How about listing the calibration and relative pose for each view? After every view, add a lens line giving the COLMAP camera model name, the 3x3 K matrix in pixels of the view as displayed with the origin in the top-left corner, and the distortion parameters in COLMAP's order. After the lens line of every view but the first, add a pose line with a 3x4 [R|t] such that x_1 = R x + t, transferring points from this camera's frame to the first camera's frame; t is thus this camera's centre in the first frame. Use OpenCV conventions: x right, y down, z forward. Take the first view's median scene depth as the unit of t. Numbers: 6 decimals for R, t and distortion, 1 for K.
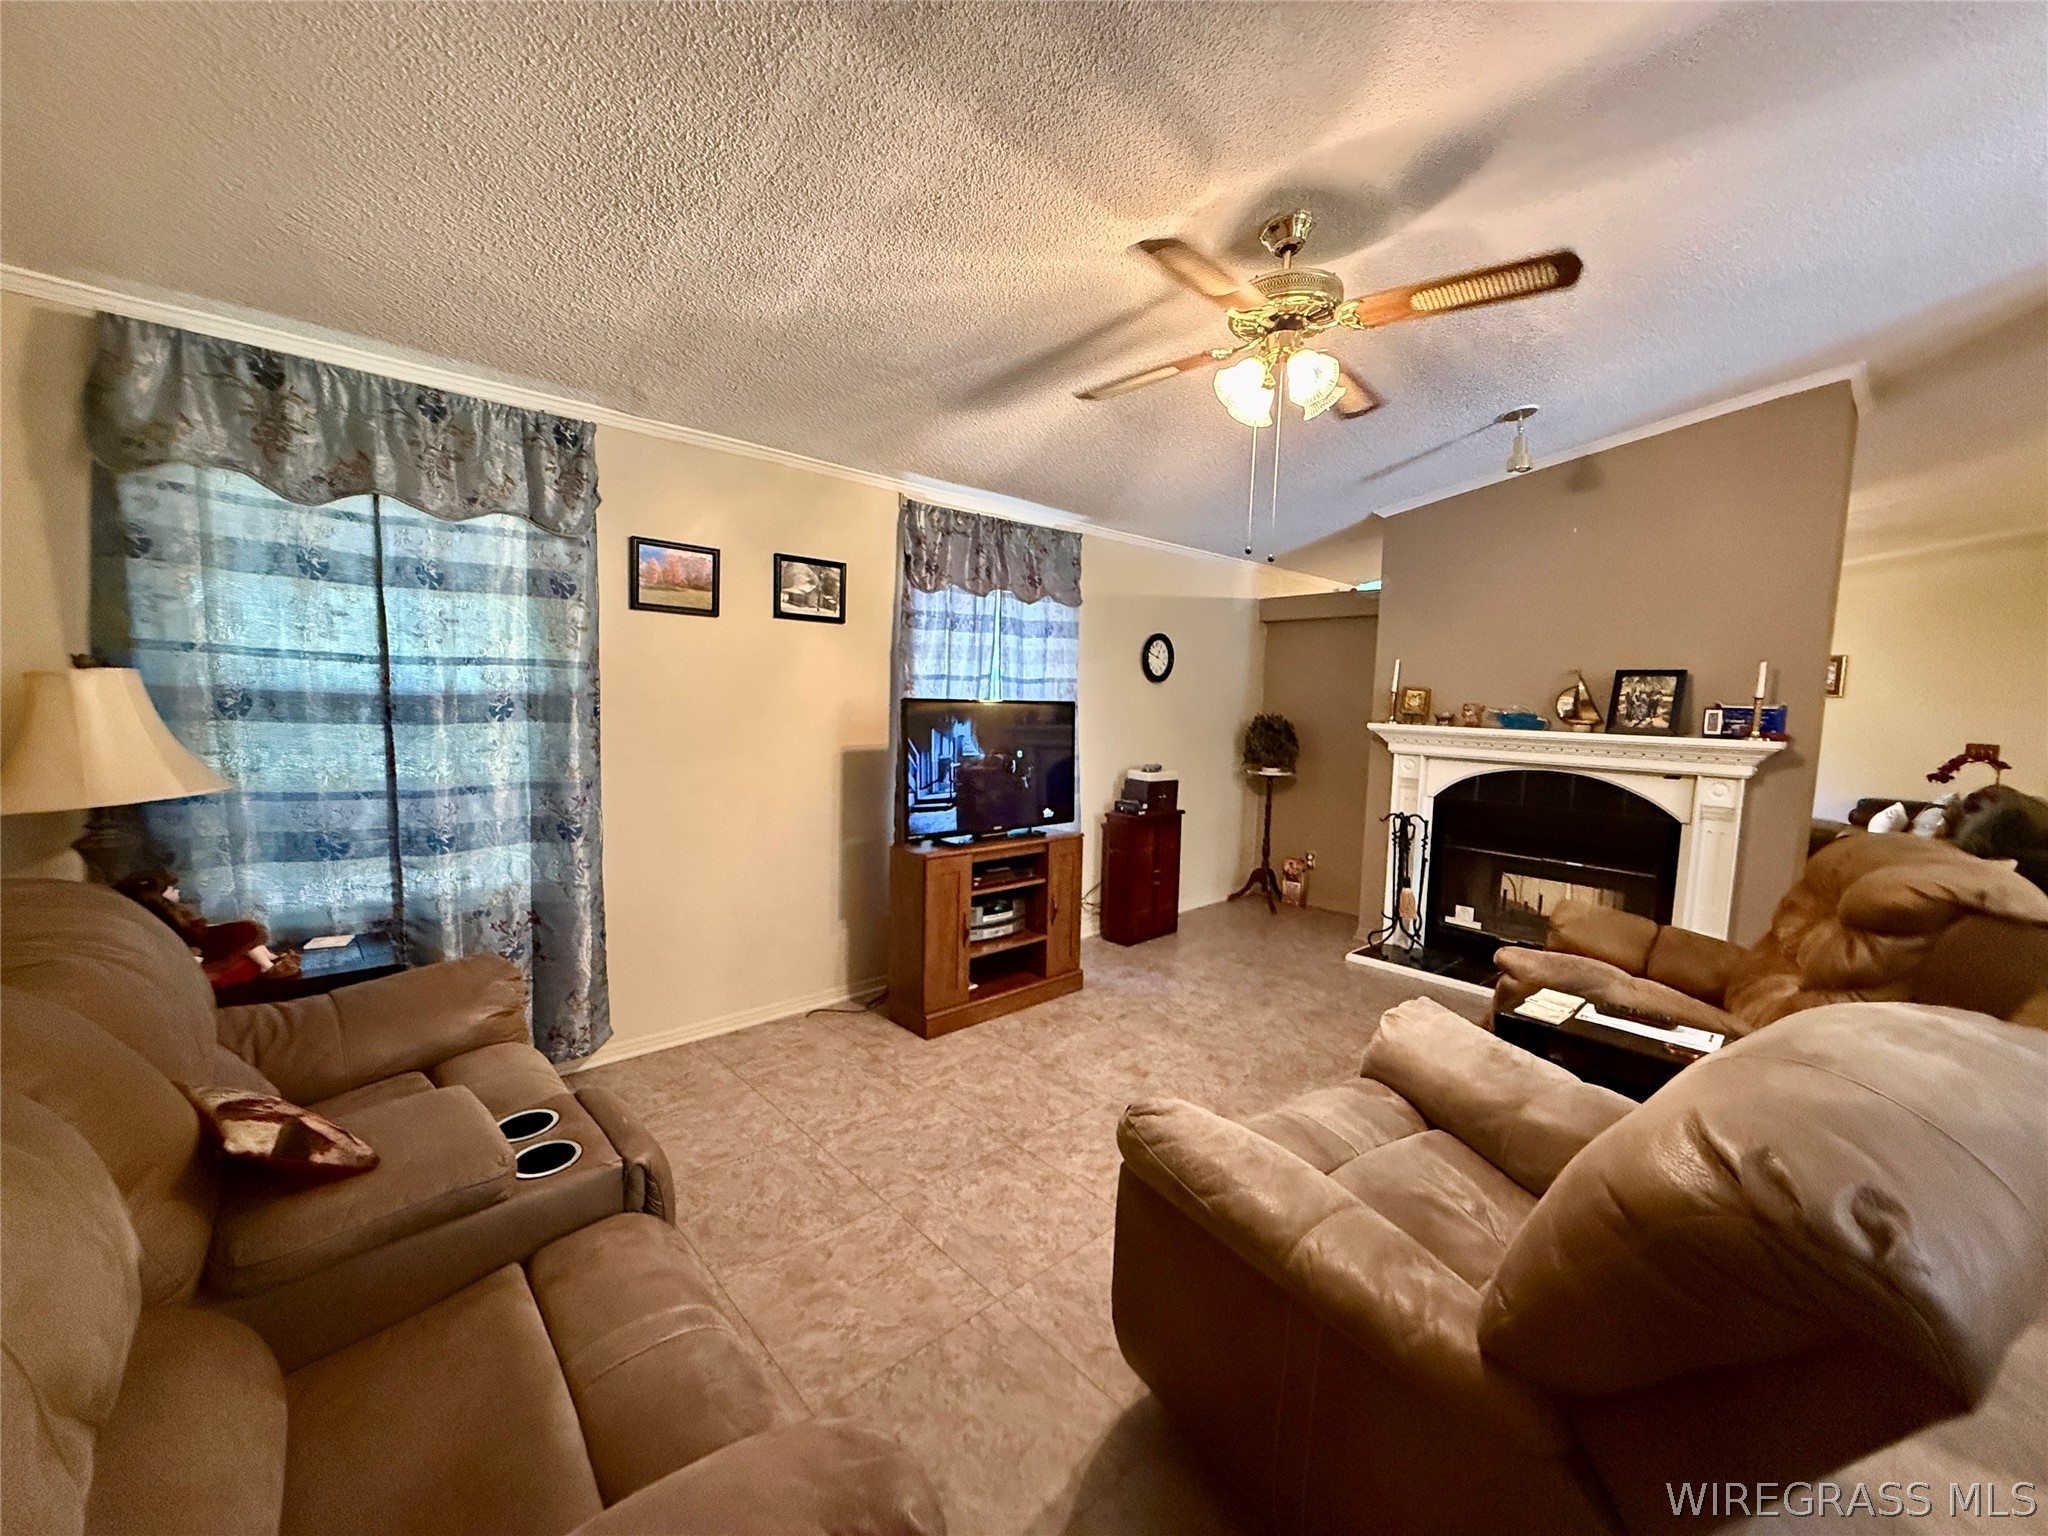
lens RADIAL K [[811.2, 0, 1010.4], [0, 811.2, 769.5], [0, 0, 1]] dist [0.000182, -0.000555]
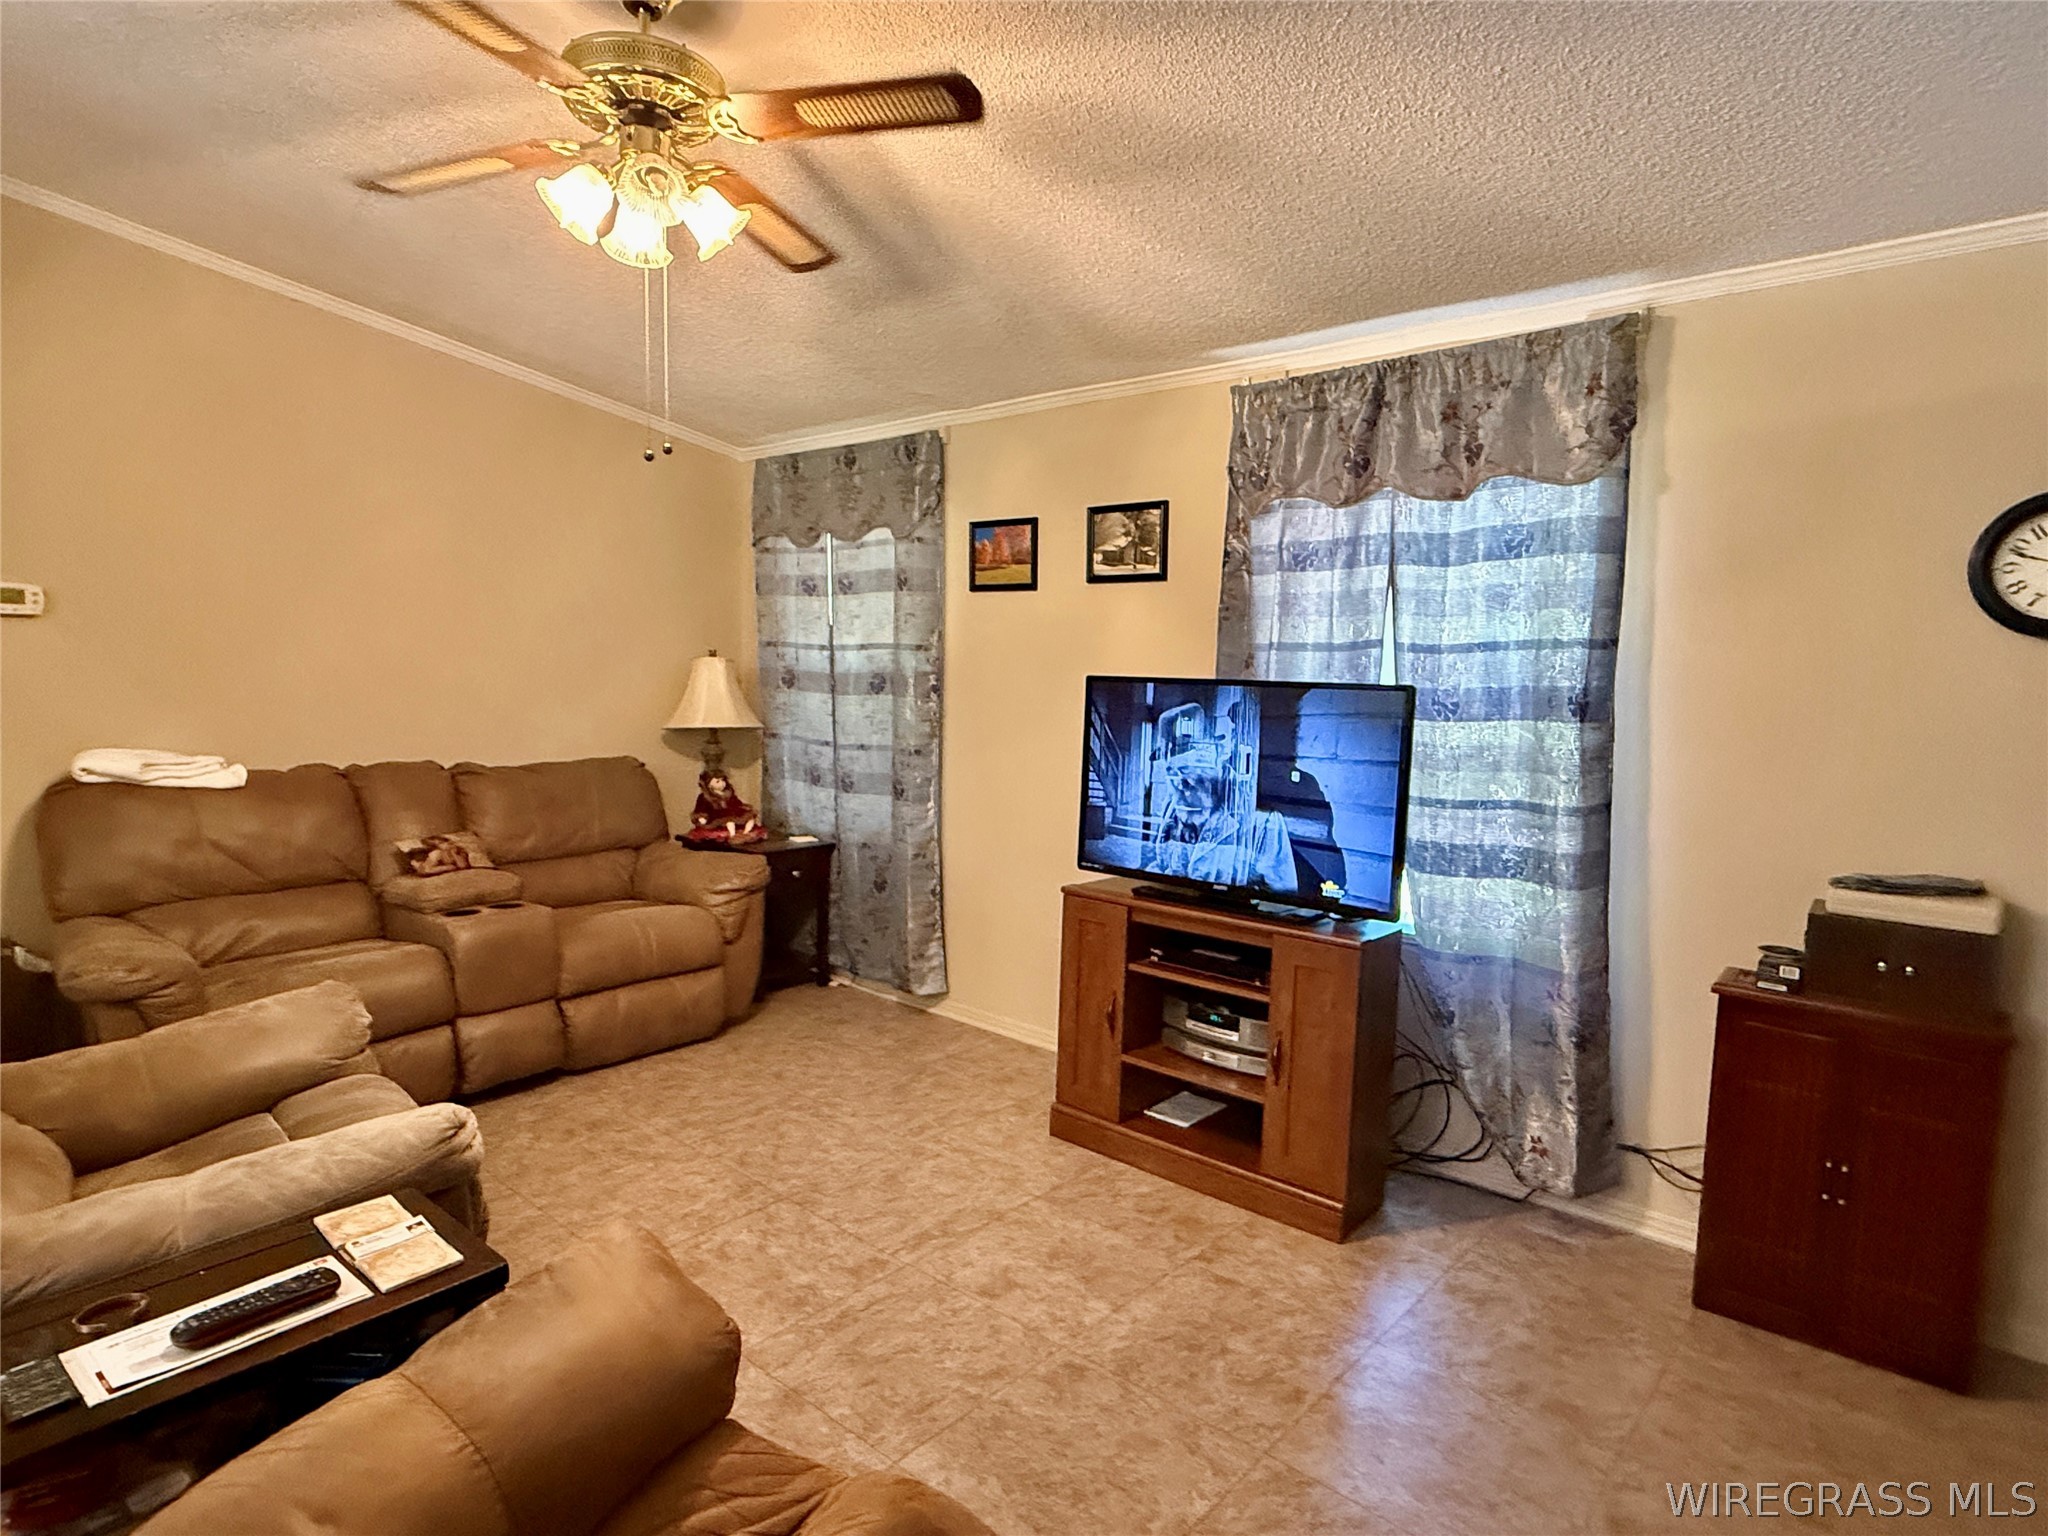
lens RADIAL K [[1117.1, 0, 1018.1], [0, 1117.1, 767.5], [0, 0, 1]] dist [-0.001572, -0.000607]
pose [[0.120951, 0.073271, -0.989951, 0.873496], [-0.104765, 0.992645, 0.060671, -0.059234], [0.987115, 0.096374, 0.127737, 0.798069]]
